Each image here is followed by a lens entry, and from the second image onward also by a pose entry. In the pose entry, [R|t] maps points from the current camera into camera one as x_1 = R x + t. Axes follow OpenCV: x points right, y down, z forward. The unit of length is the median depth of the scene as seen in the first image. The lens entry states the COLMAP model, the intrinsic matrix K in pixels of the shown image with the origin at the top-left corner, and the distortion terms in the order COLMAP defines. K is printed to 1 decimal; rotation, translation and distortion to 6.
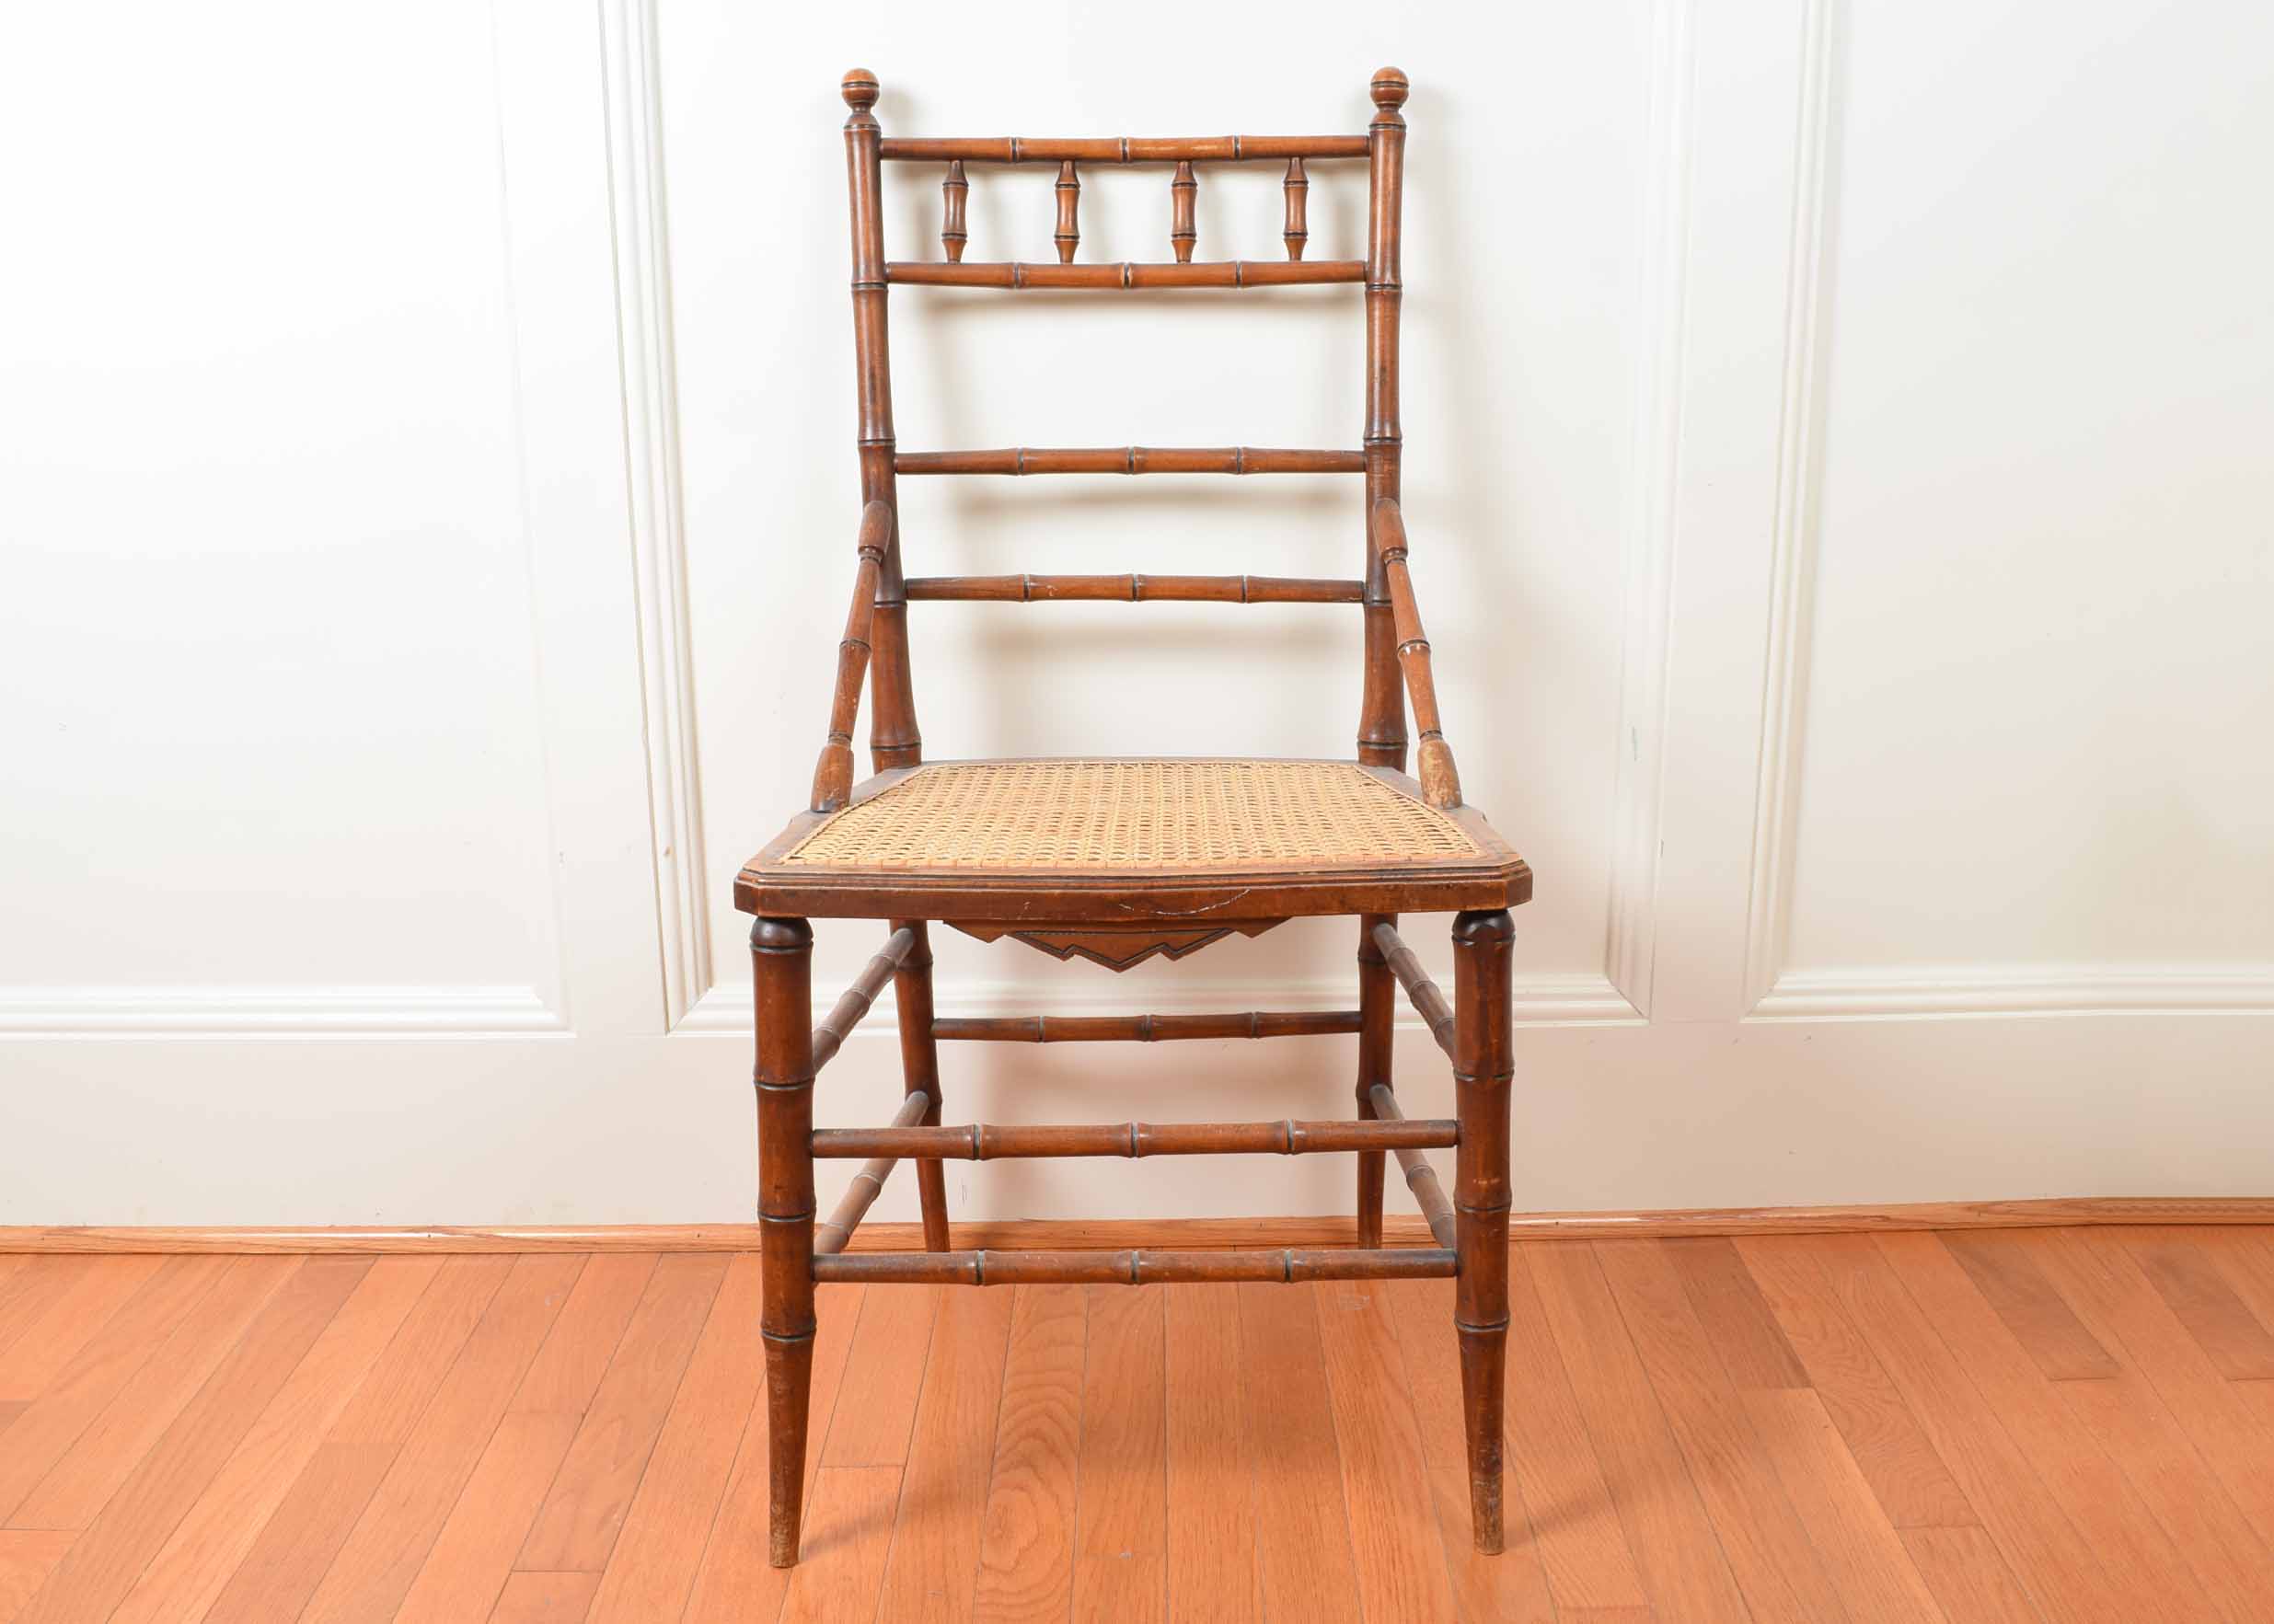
lens RADIAL K [[2261.4, 0, 1193.4], [0, 2261.4, 802.8], [0, 0, 1]] dist [-0.070744, 0.000000]
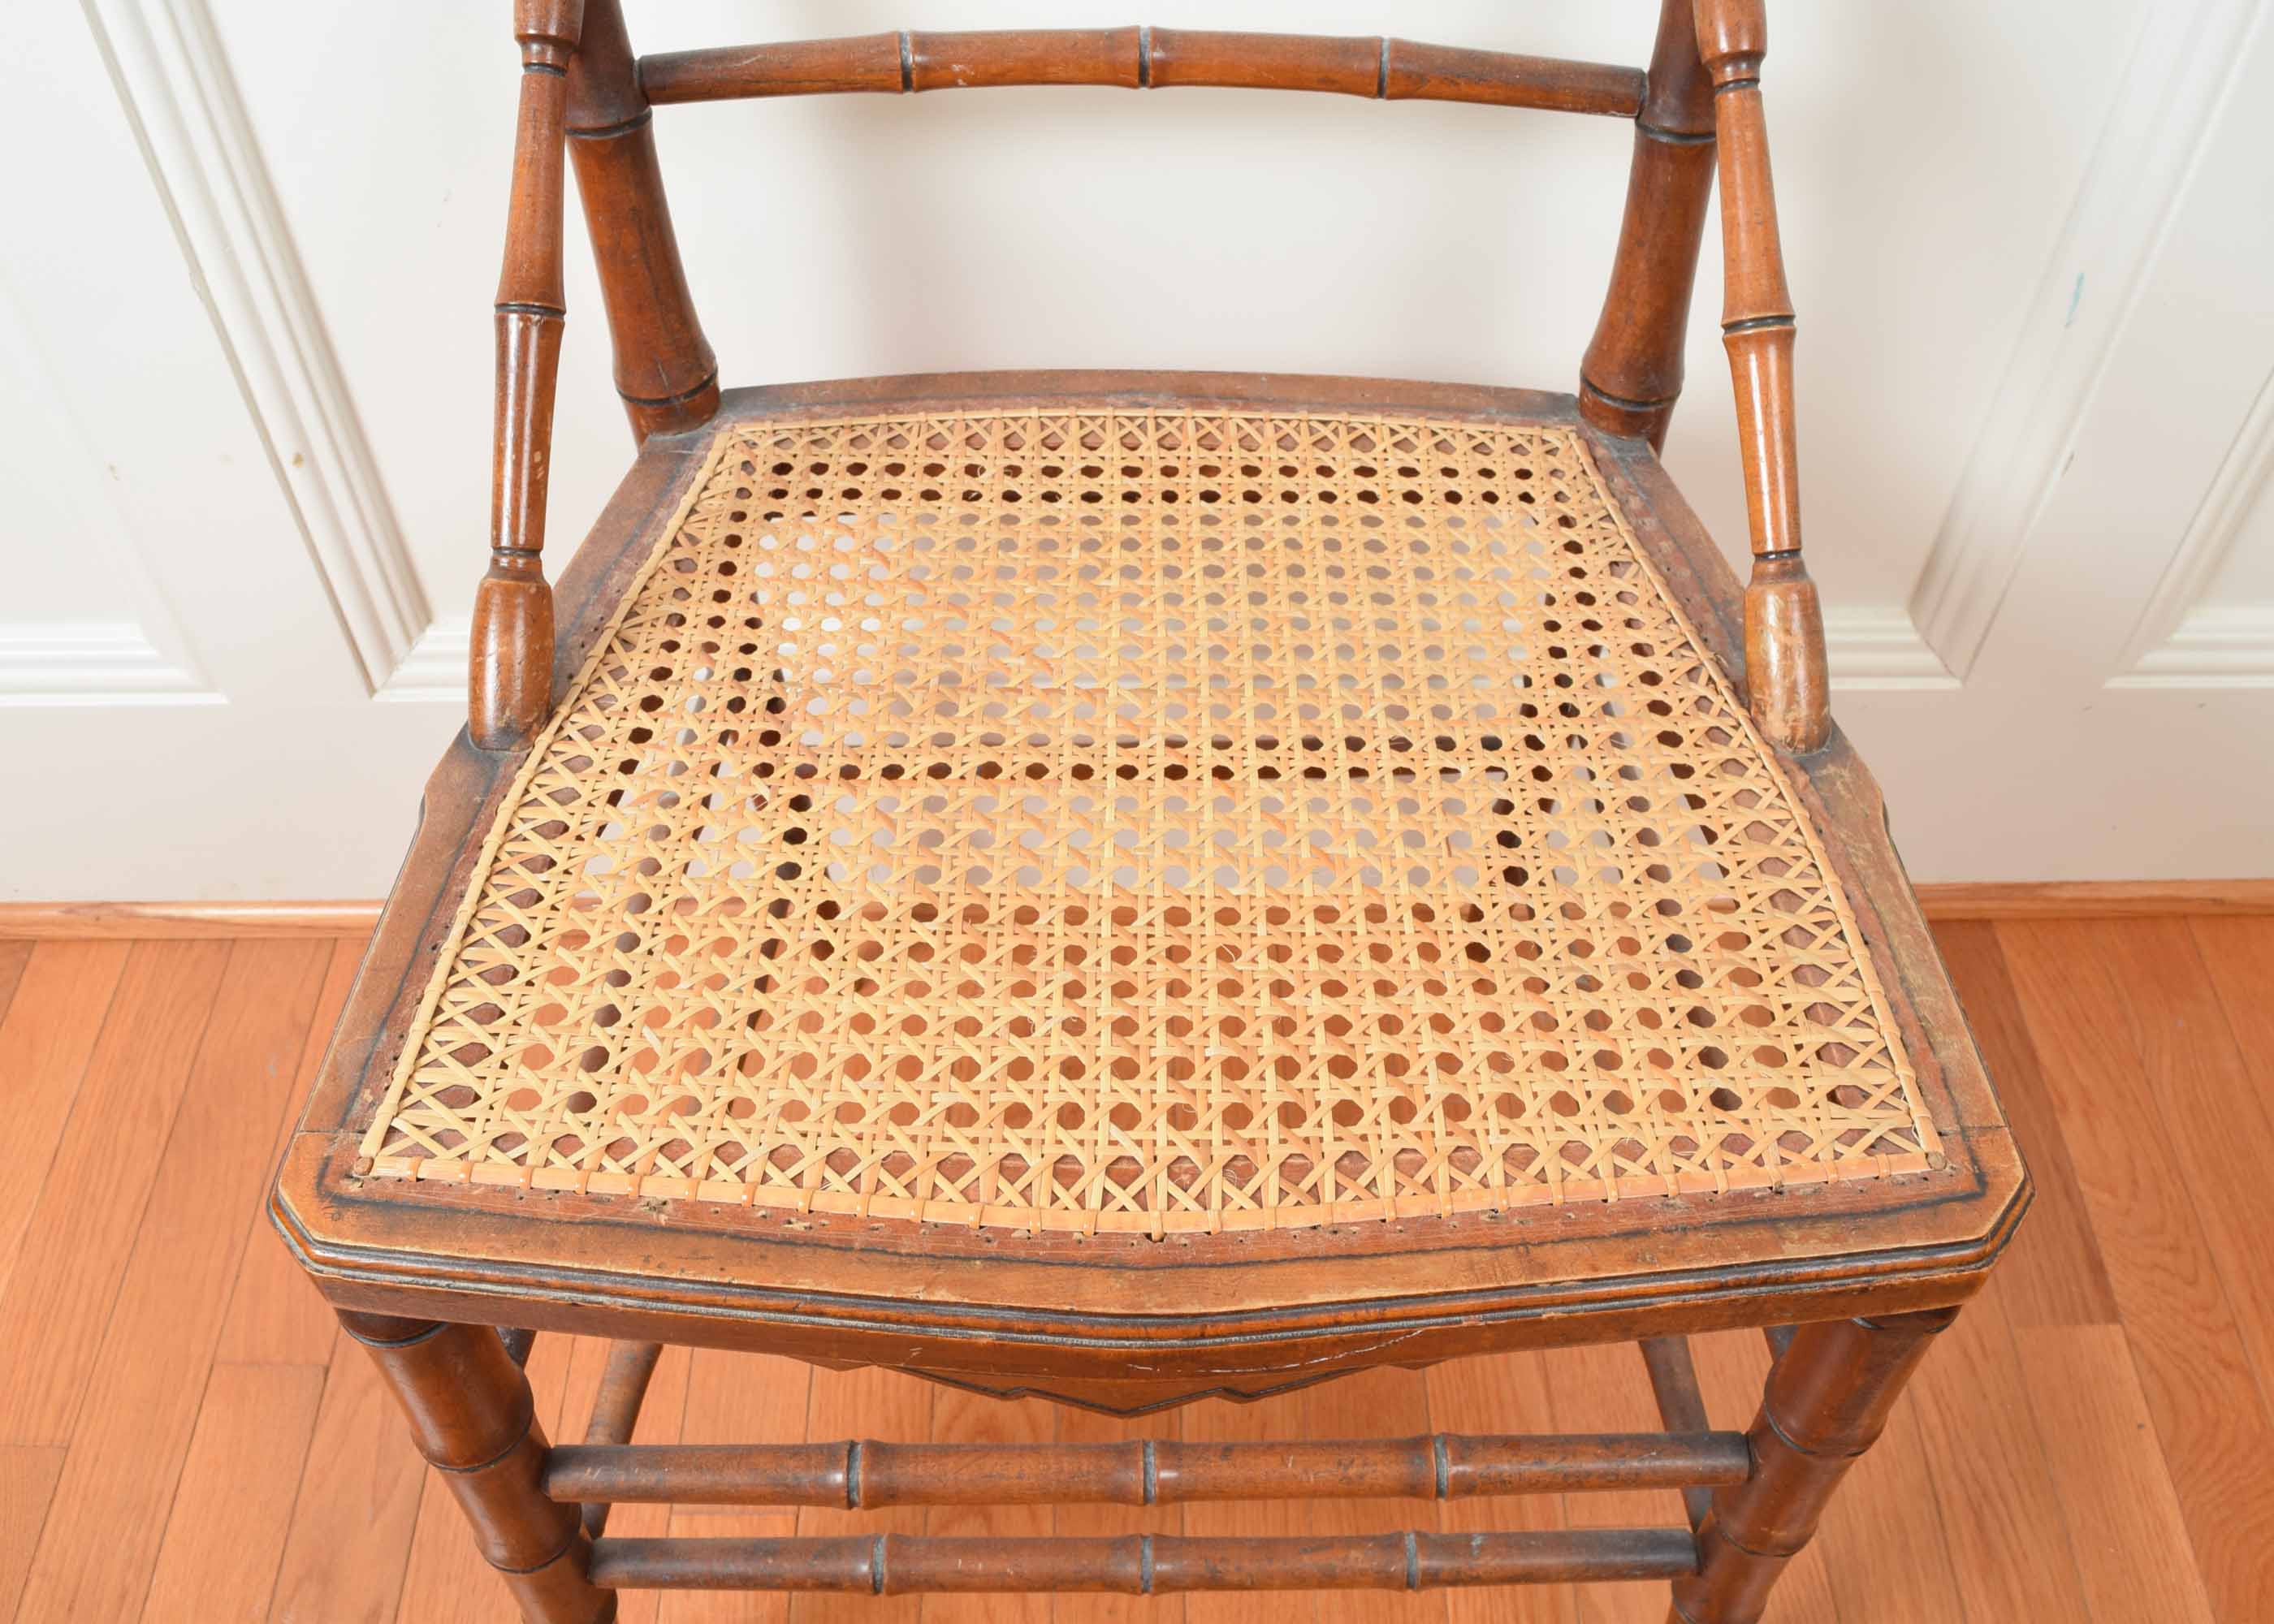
lens RADIAL K [[2040.5, 0, 1161.0], [0, 2040.5, 825.1], [0, 0, 1]] dist [-0.095239, 0.022714]
pose [[0.999896, 0.012477, 0.007170, -0.024059], [-0.014304, 0.807208, 0.590094, -0.216616], [0.001575, -0.590135, 0.807303, 0.591921]]
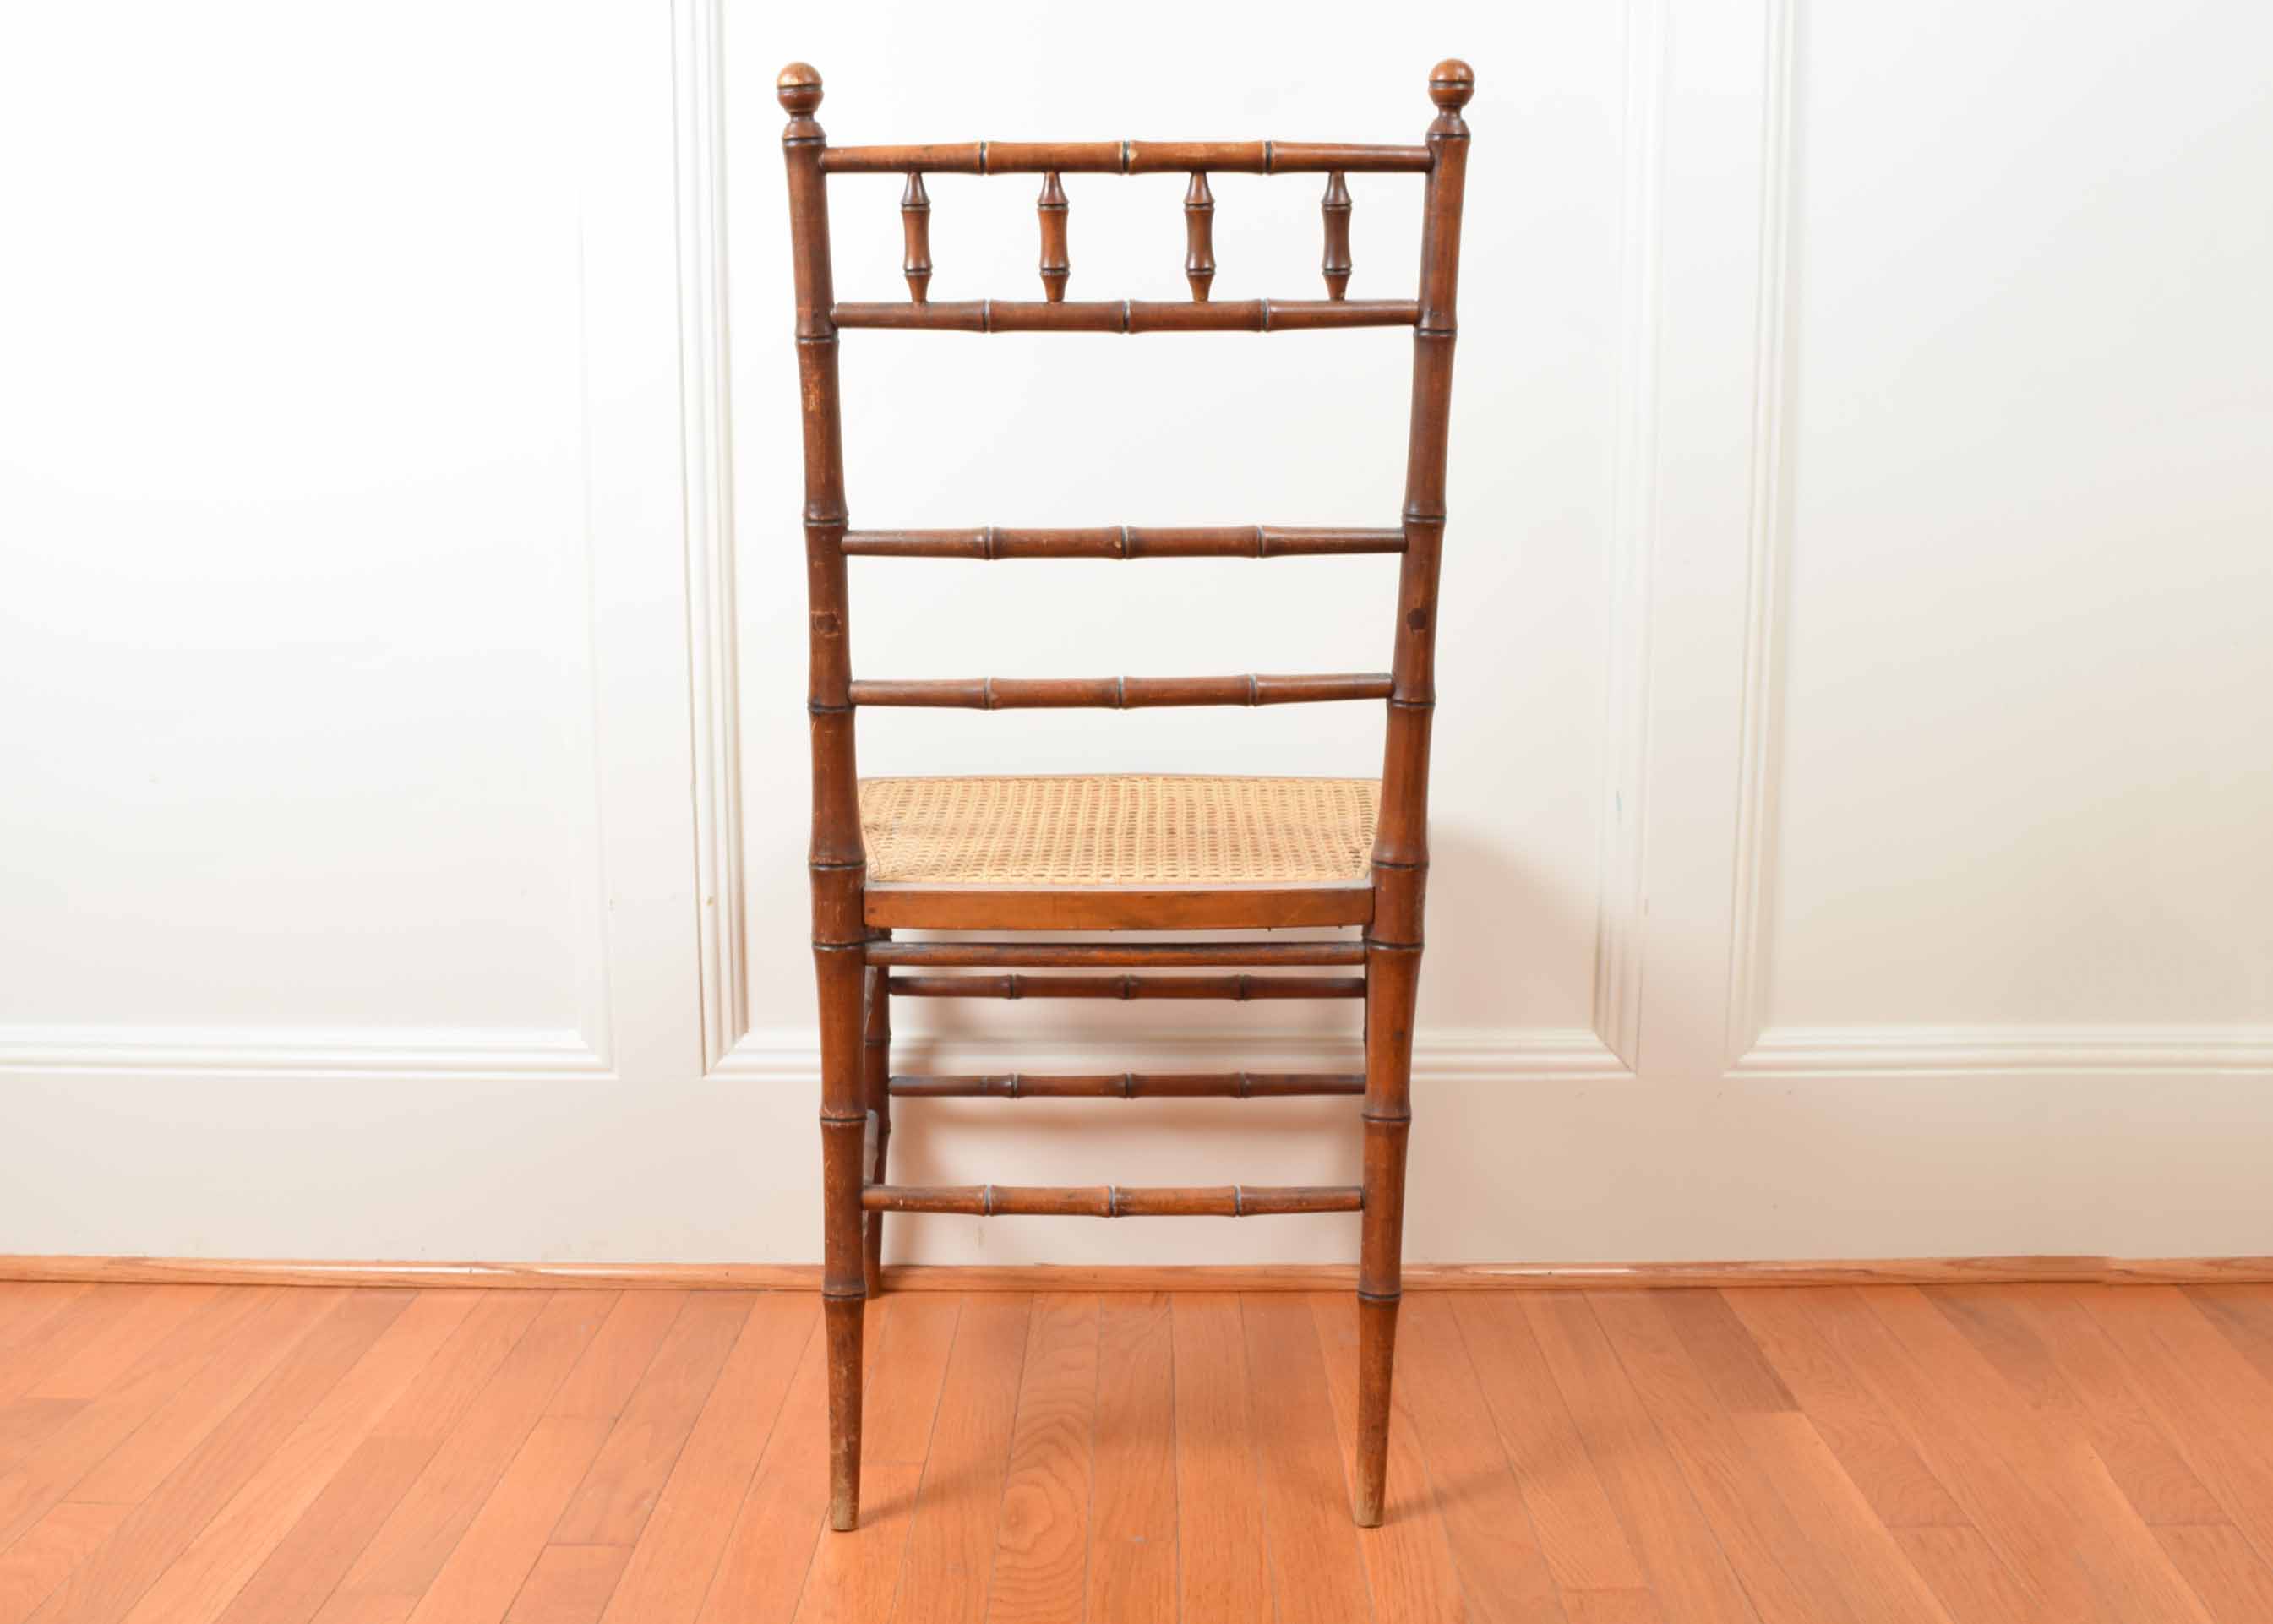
lens RADIAL K [[2163.0, 0, 1123.8], [0, 2163.0, 802.7], [0, 0, 1]] dist [-0.068880, 0.000000]
pose [[0.999580, 0.006615, -0.028201, -0.009680], [-0.009663, 0.993953, -0.109381, 0.092668], [0.027307, 0.109608, 0.993600, -0.016314]]
